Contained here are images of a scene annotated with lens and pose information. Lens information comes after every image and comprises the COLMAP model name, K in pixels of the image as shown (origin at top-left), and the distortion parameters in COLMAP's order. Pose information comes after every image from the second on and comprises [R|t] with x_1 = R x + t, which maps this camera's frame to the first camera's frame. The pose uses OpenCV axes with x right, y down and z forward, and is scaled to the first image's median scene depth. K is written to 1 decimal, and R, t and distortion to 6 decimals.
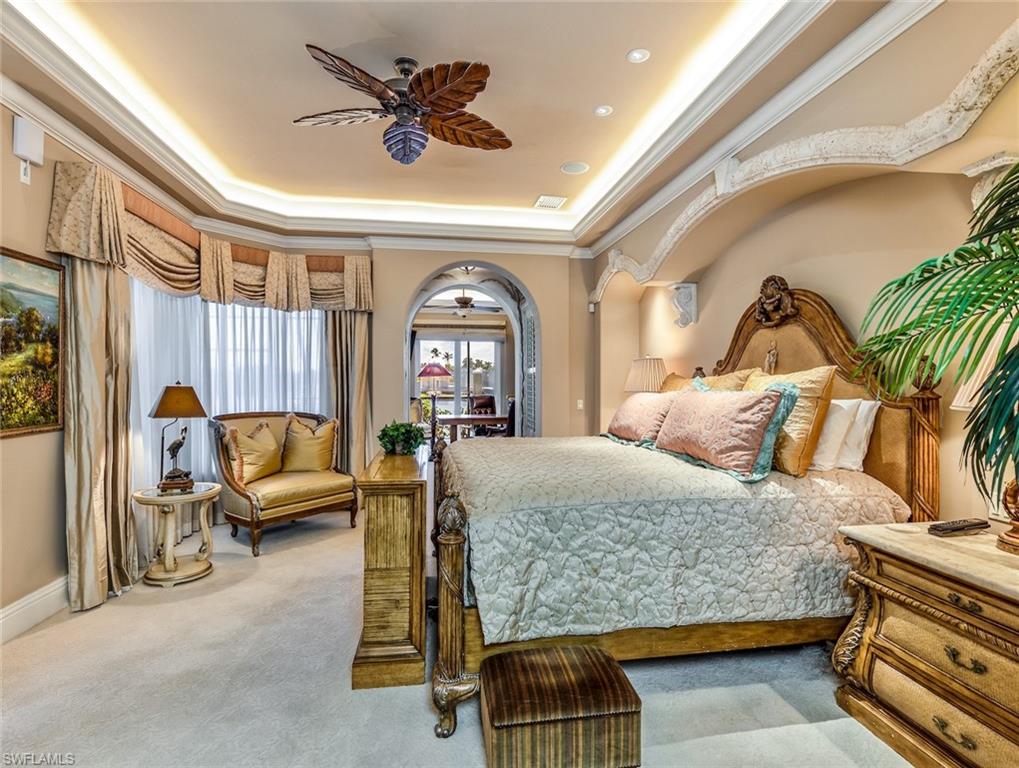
lens RADIAL K [[528.3, 0, 491.5], [0, 528.3, 386.3], [0, 0, 1]] dist [0.014686, -0.000328]
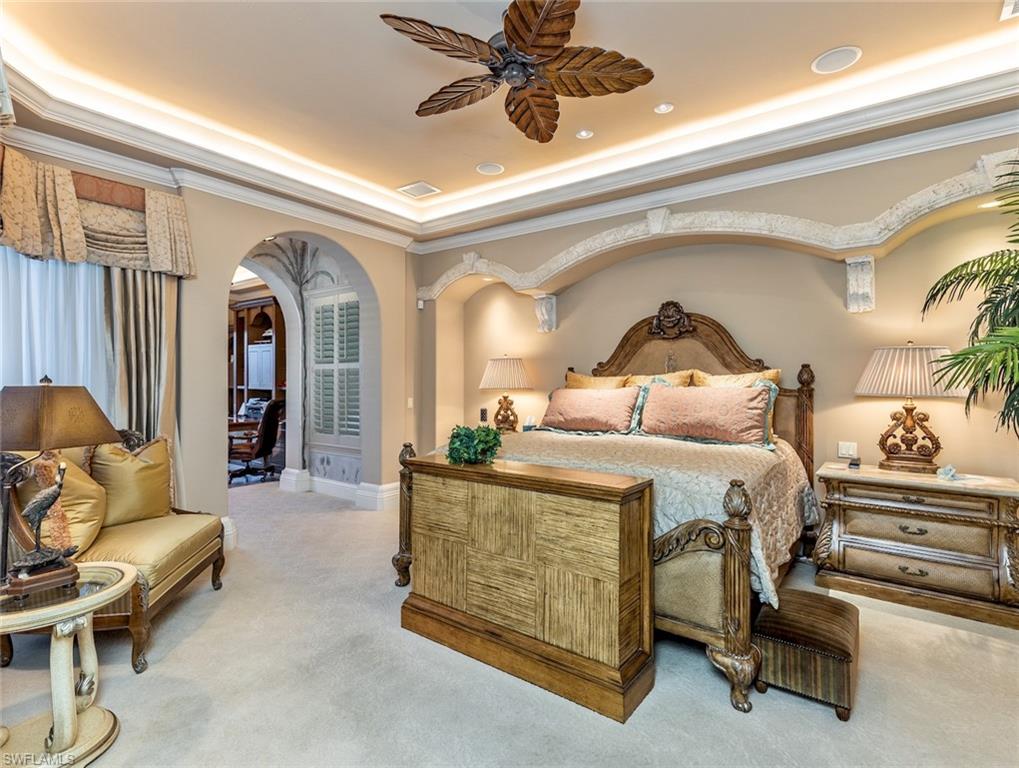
lens RADIAL K [[528.3, 0, 504.0], [0, 528.3, 382.6], [0, 0, 1]] dist [0.014686, -0.000328]
pose [[0.706668, -0.001055, 0.707545, -0.681315], [0.004149, 0.999988, -0.002653, 0.000333], [-0.707533, 0.004810, 0.706664, 0.334854]]
